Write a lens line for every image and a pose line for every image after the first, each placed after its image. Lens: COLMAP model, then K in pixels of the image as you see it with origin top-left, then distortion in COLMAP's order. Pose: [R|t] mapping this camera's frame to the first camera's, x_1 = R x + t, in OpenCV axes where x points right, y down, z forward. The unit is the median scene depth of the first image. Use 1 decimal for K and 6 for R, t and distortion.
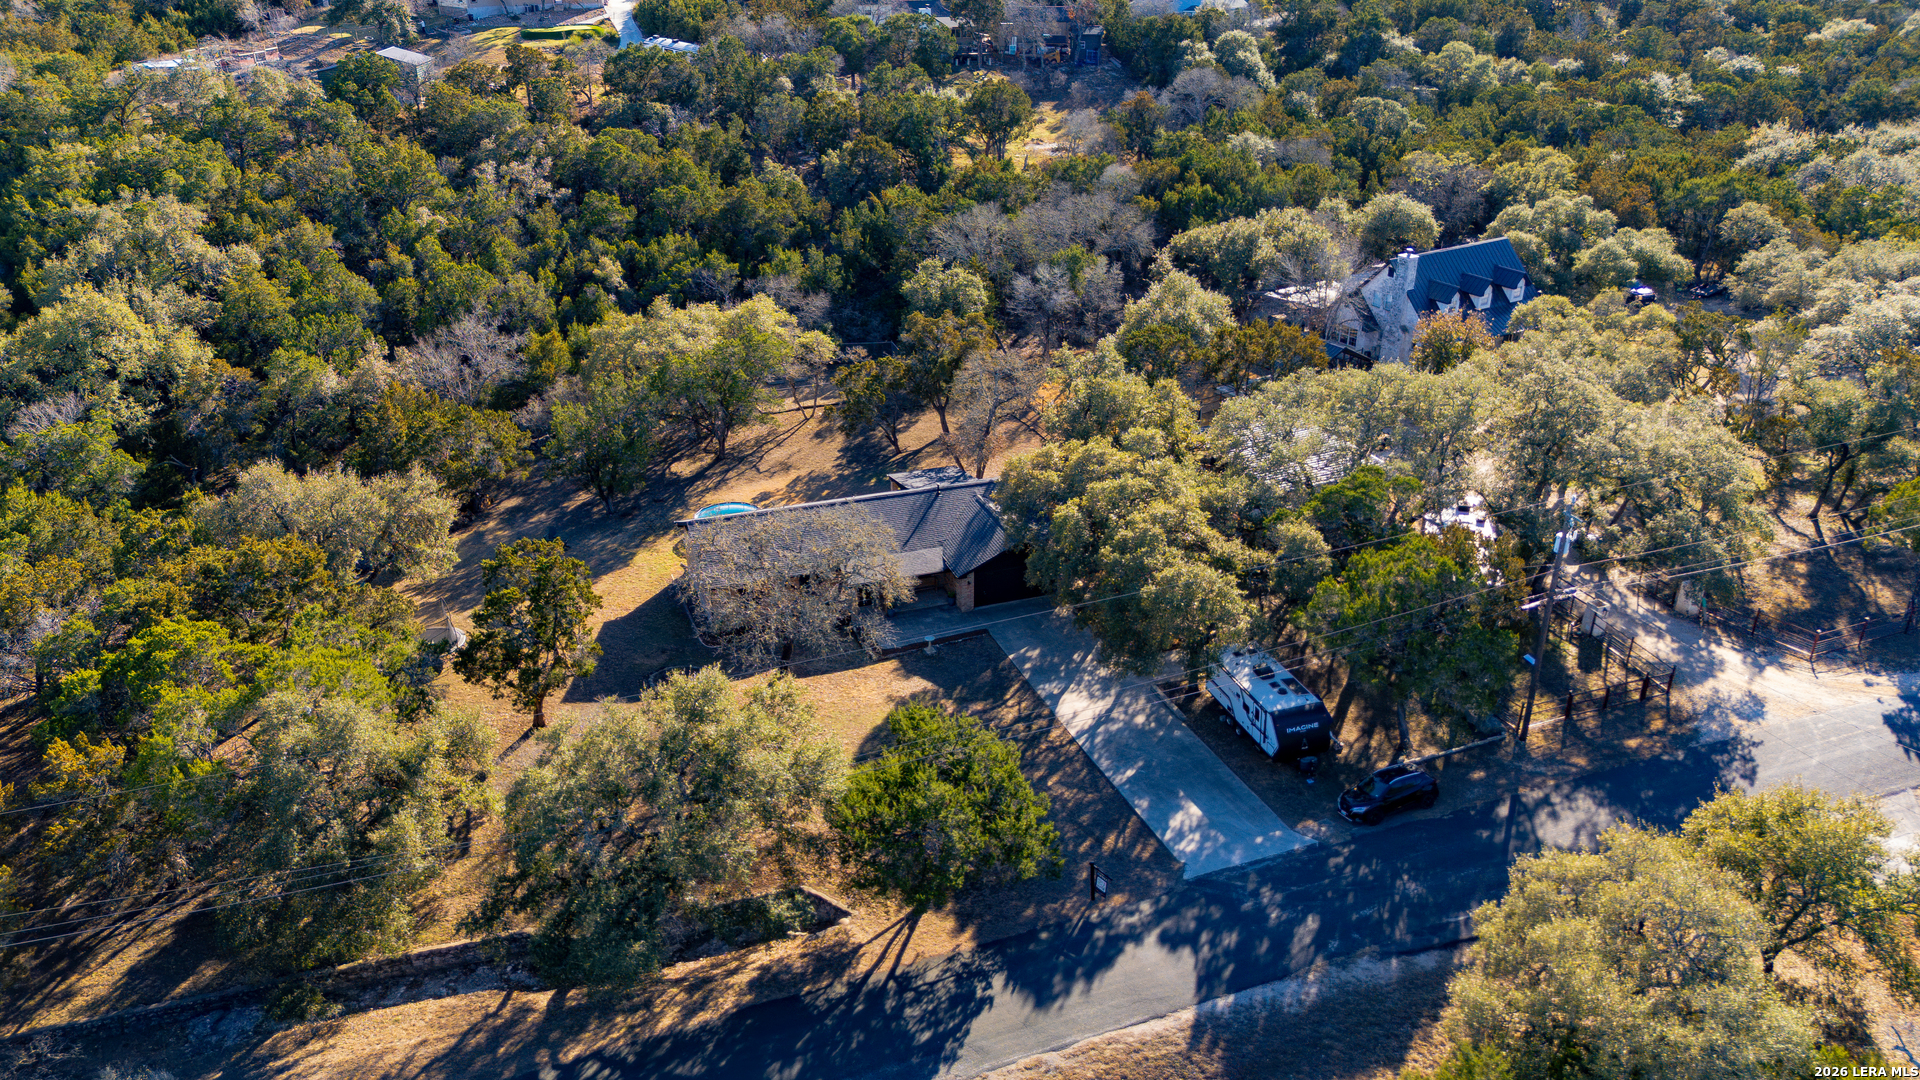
lens RADIAL K [[1294.4, 0, 1017.8], [0, 1294.4, 539.8], [0, 0, 1]] dist [0.354881, 0.000105]
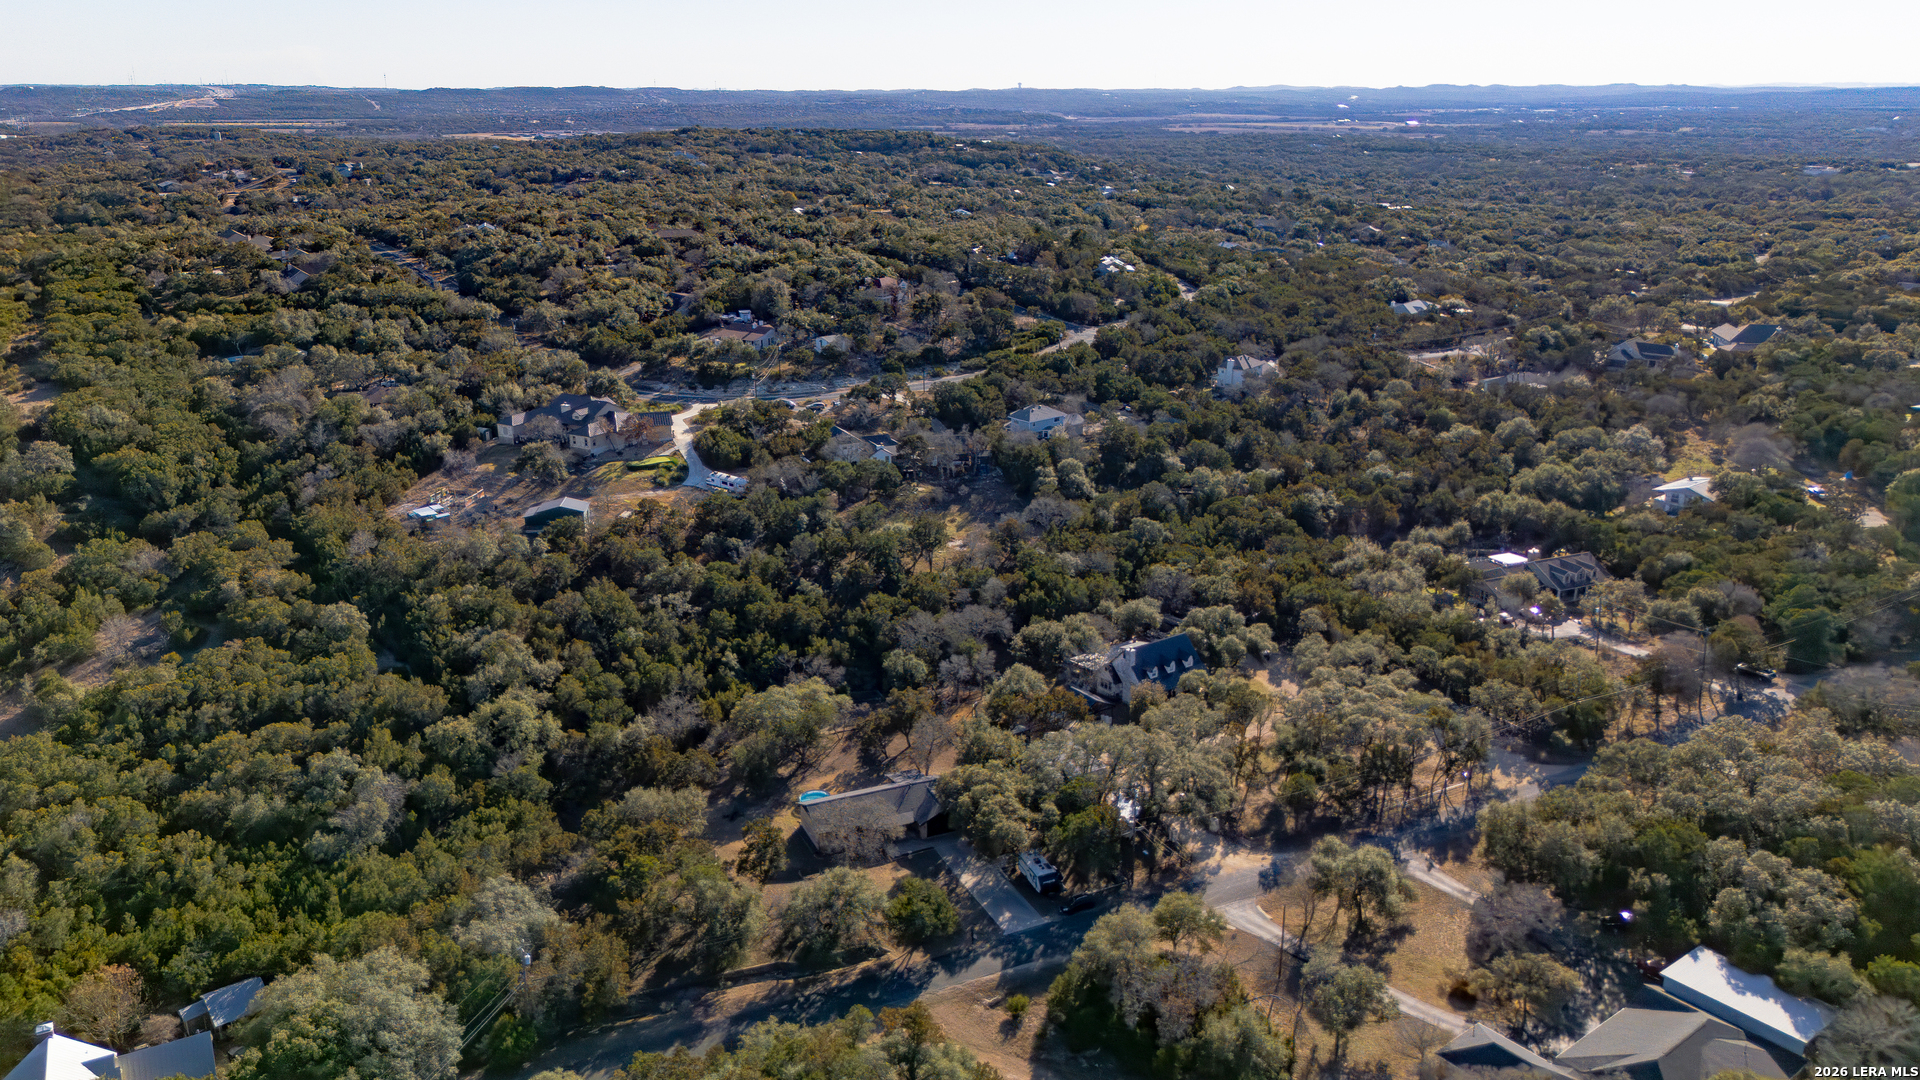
lens RADIAL K [[1294.4, 0, 1017.8], [0, 1294.4, 539.8], [0, 0, 1]] dist [0.354881, 0.000105]
pose [[0.997865, -0.009173, 0.064662, -0.013952], [0.018706, 0.988749, -0.148410, -0.104631], [-0.062573, 0.149303, 0.986810, -1.229935]]
